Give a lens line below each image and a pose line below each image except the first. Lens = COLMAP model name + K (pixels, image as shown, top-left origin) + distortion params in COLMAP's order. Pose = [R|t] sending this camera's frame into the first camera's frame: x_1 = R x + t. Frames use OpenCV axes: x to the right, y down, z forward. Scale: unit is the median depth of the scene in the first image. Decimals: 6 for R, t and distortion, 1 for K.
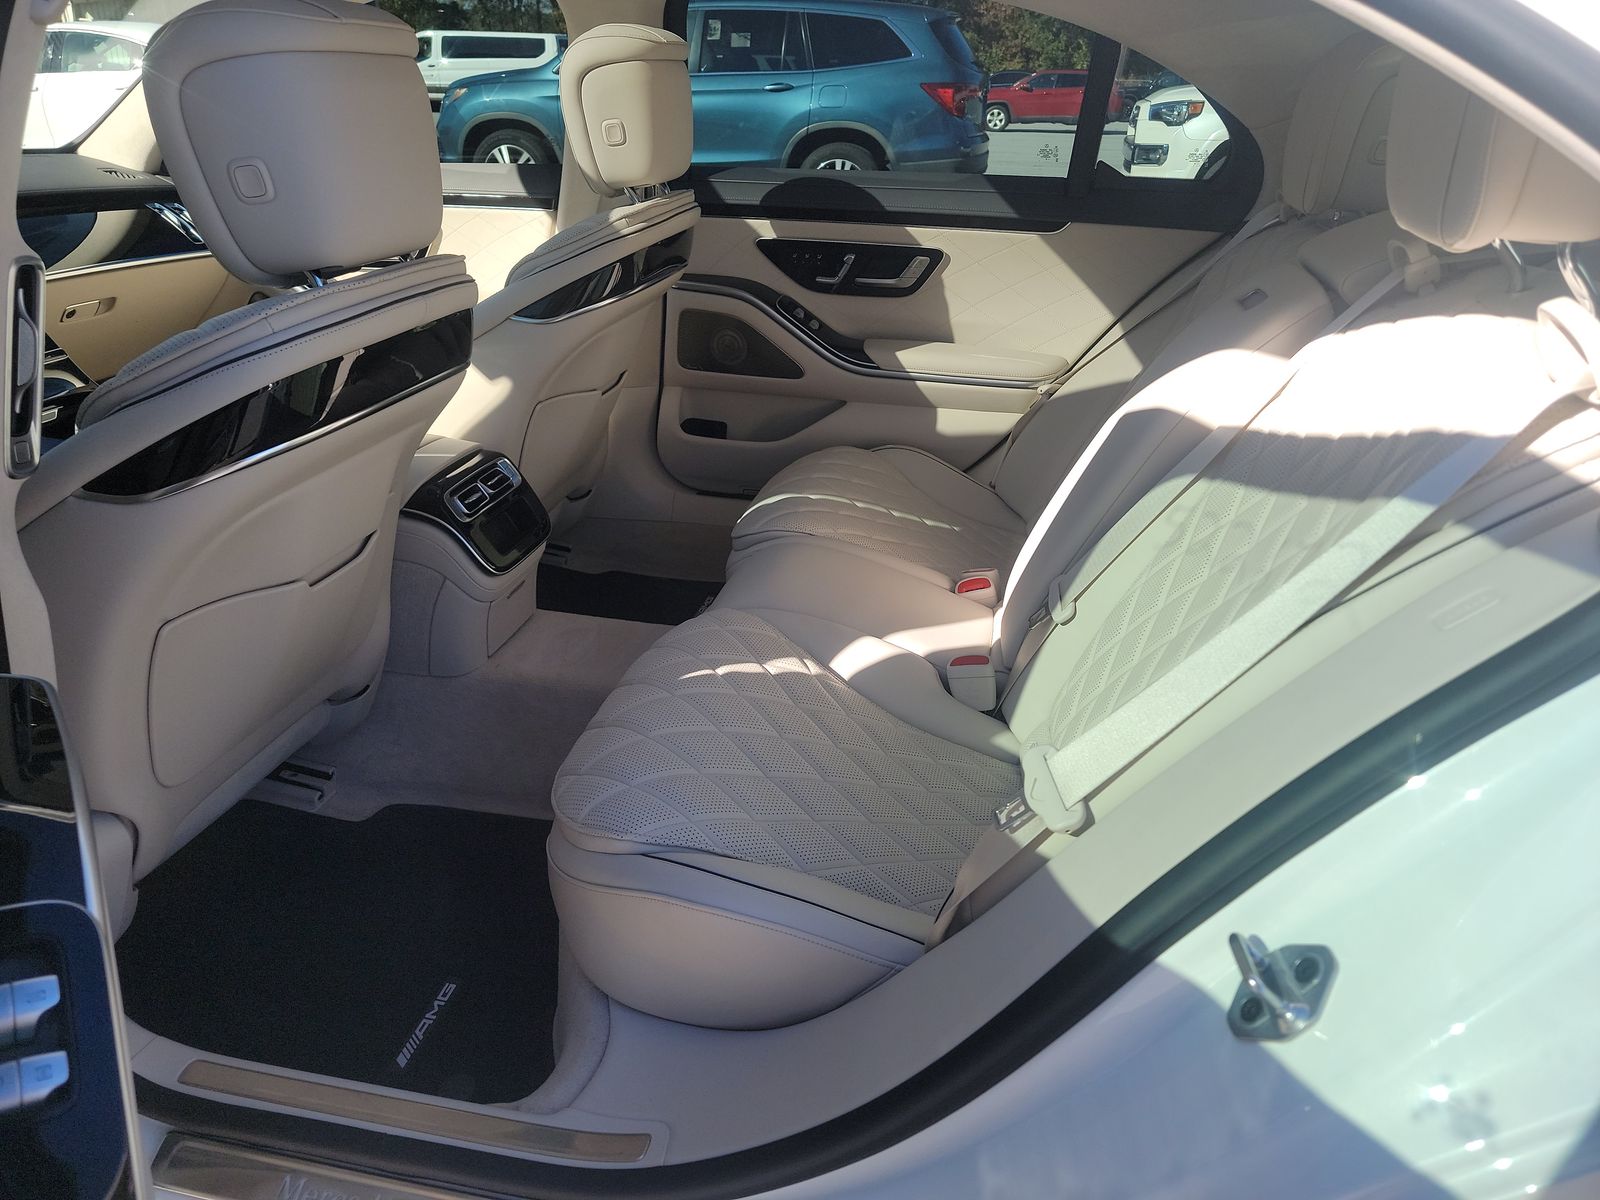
lens RADIAL K [[1093.9, 0, 801.8], [0, 1093.9, 569.3], [0, 0, 1]] dist [0.067530, -0.058962]
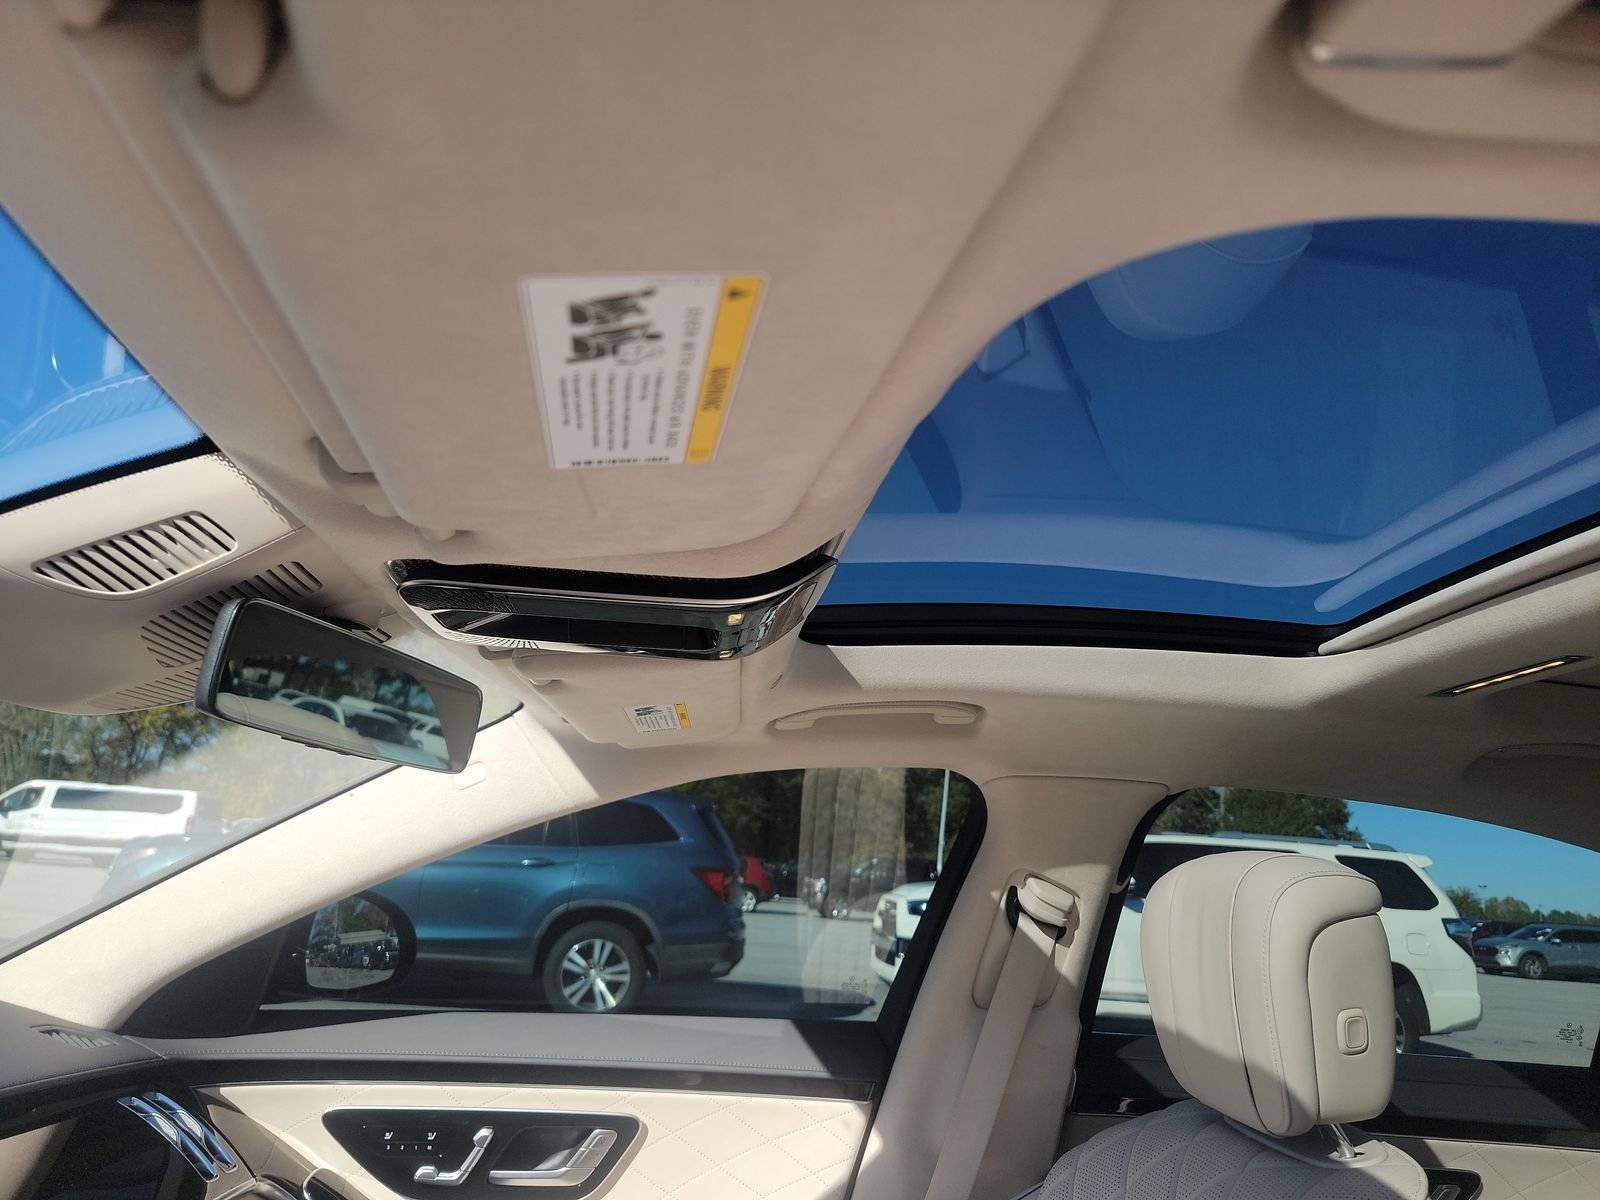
lens RADIAL K [[1093.9, 0, 801.8], [0, 1093.9, 569.3], [0, 0, 1]] dist [0.067530, -0.058962]
pose [[0.950211, 0.128278, 0.283978, -0.108062], [0.076021, 0.788366, -0.610492, -0.041776], [-0.302191, 0.601684, 0.739362, 0.084095]]
